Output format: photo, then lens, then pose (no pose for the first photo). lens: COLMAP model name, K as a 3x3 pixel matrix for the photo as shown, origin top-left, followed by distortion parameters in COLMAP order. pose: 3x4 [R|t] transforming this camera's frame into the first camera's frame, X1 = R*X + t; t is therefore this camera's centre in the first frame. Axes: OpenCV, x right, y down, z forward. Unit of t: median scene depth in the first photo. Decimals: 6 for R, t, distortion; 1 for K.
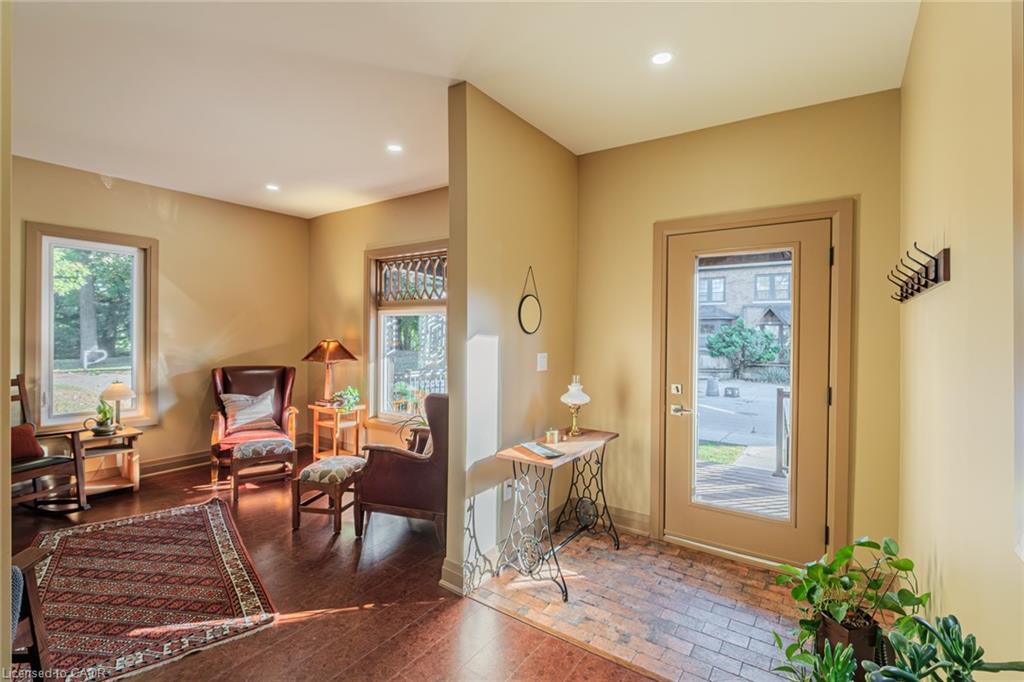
lens RADIAL K [[453.8, 0, 517.9], [0, 453.8, 332.8], [0, 0, 1]] dist [0.001675, -0.000950]
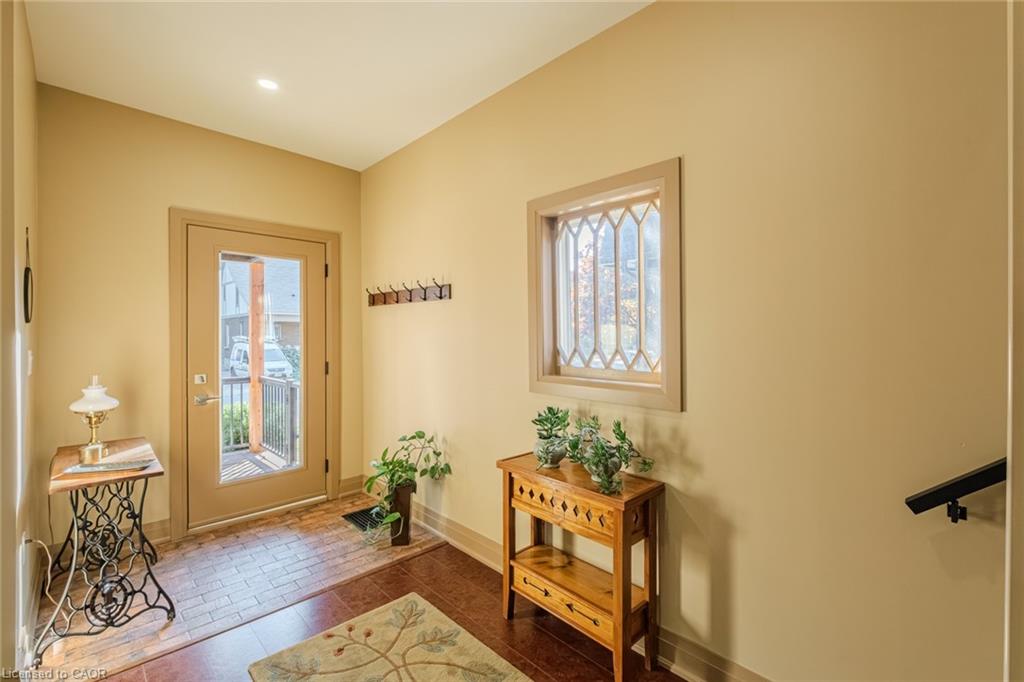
lens RADIAL K [[453.8, 0, 517.9], [0, 453.8, 332.8], [0, 0, 1]] dist [0.001675, -0.000950]
pose [[0.188060, -0.011762, 0.982087, -0.528651], [-0.000521, 0.999927, 0.012075, 0.008951], [-0.982157, -0.002782, 0.188040, 0.127287]]
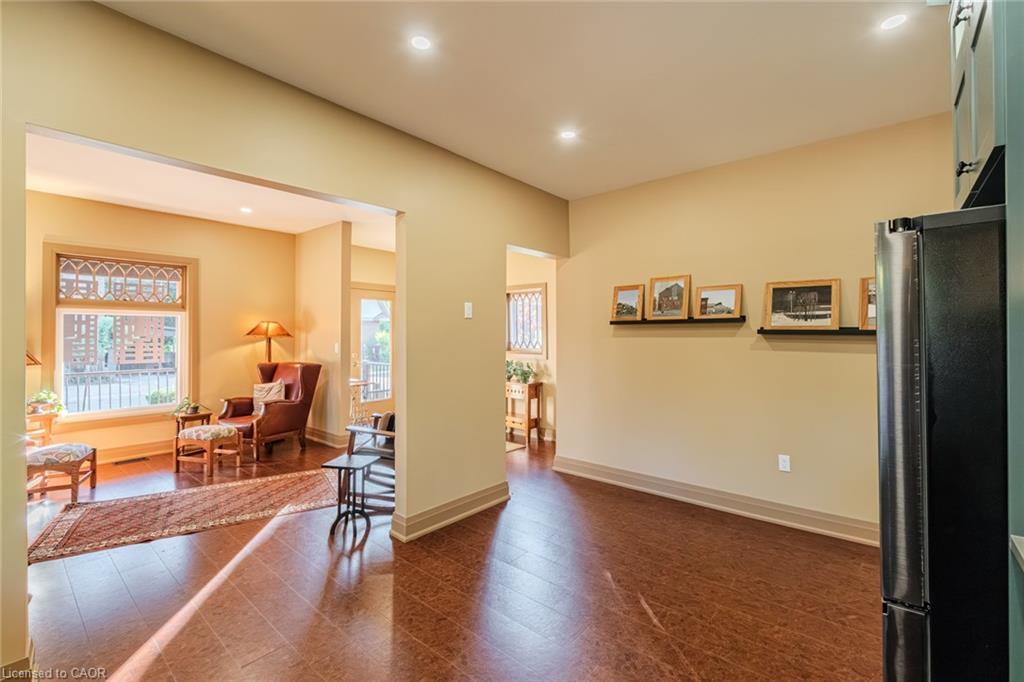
lens RADIAL K [[453.8, 0, 517.9], [0, 453.8, 332.8], [0, 0, 1]] dist [0.001675, -0.000950]
pose [[0.107521, -0.007886, 0.994171, -1.913589], [-0.002496, 0.999963, 0.008202, -0.013166], [-0.994200, -0.003363, 0.107498, -0.063724]]
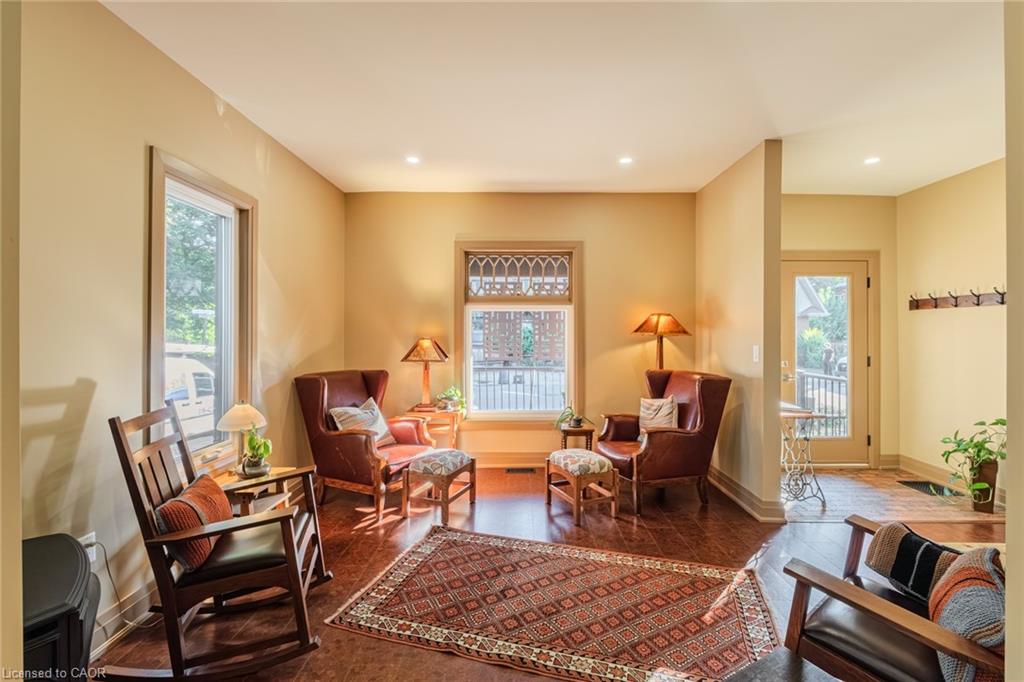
lens RADIAL K [[453.8, 0, 517.9], [0, 453.8, 332.8], [0, 0, 1]] dist [0.001675, -0.000950]
pose [[0.823395, -0.012085, 0.567340, -1.269557], [0.008313, 0.999923, 0.009234, -0.000161], [-0.567408, -0.002887, 0.823432, 0.285283]]
